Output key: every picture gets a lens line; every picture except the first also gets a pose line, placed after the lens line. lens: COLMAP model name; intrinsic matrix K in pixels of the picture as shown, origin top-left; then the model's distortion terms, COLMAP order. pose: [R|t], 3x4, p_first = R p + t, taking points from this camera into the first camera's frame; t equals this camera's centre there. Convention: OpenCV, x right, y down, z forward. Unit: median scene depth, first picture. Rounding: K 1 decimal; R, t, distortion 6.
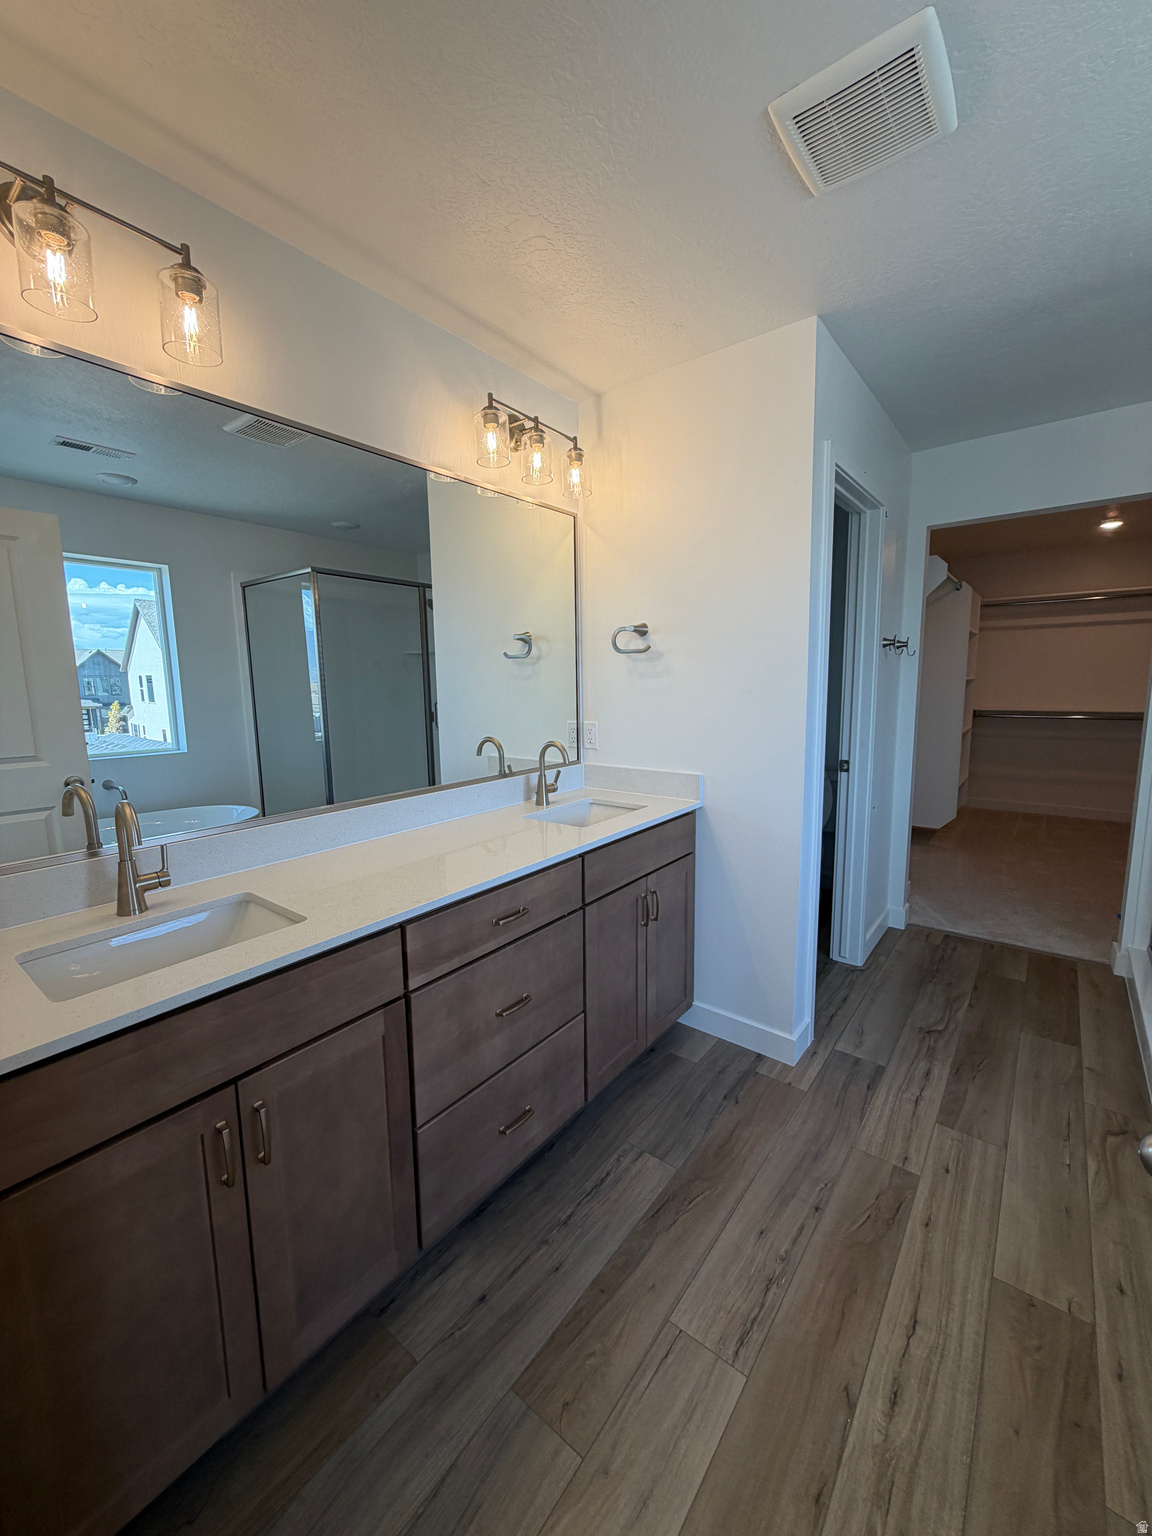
lens RADIAL K [[613.9, 0, 572.8], [0, 613.9, 766.9], [0, 0, 1]] dist [0.003510, 0.000424]
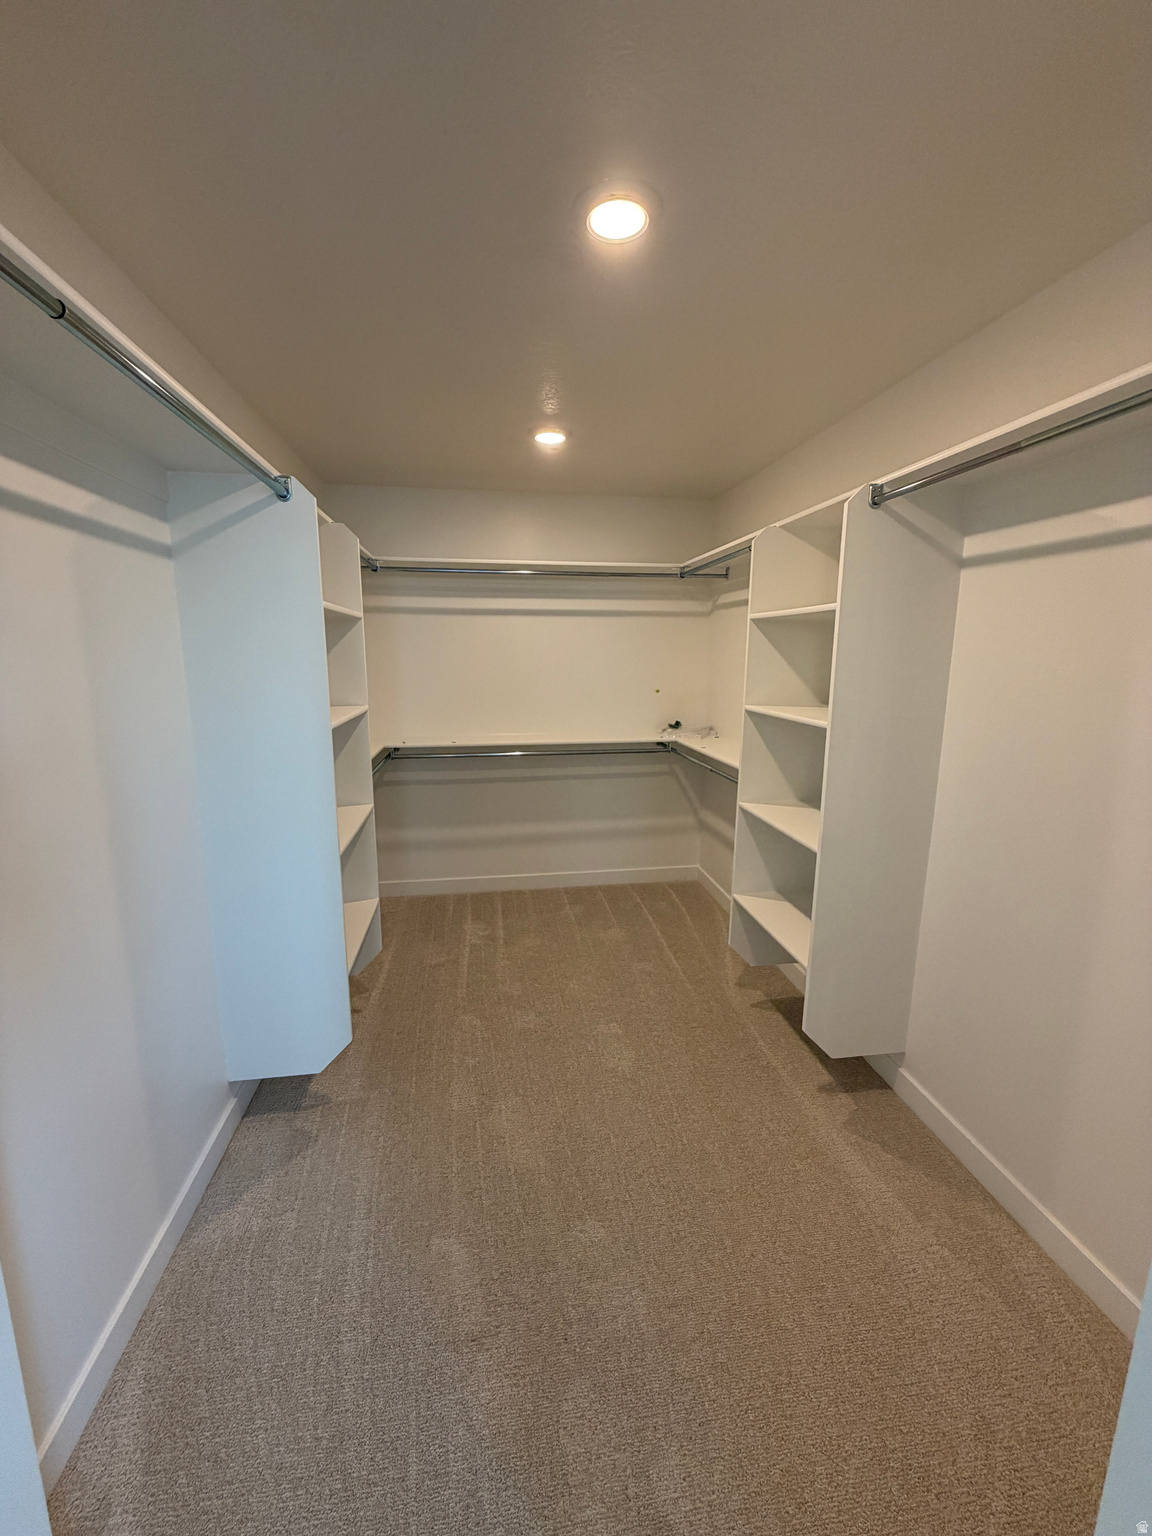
lens RADIAL K [[613.9, 0, 574.9], [0, 613.9, 767.4], [0, 0, 1]] dist [0.003510, 0.000424]
pose [[0.672101, -0.126431, 0.729586, 0.428534], [0.098469, 0.991825, 0.081165, -0.131207], [-0.733883, 0.017291, 0.679056, 0.585722]]
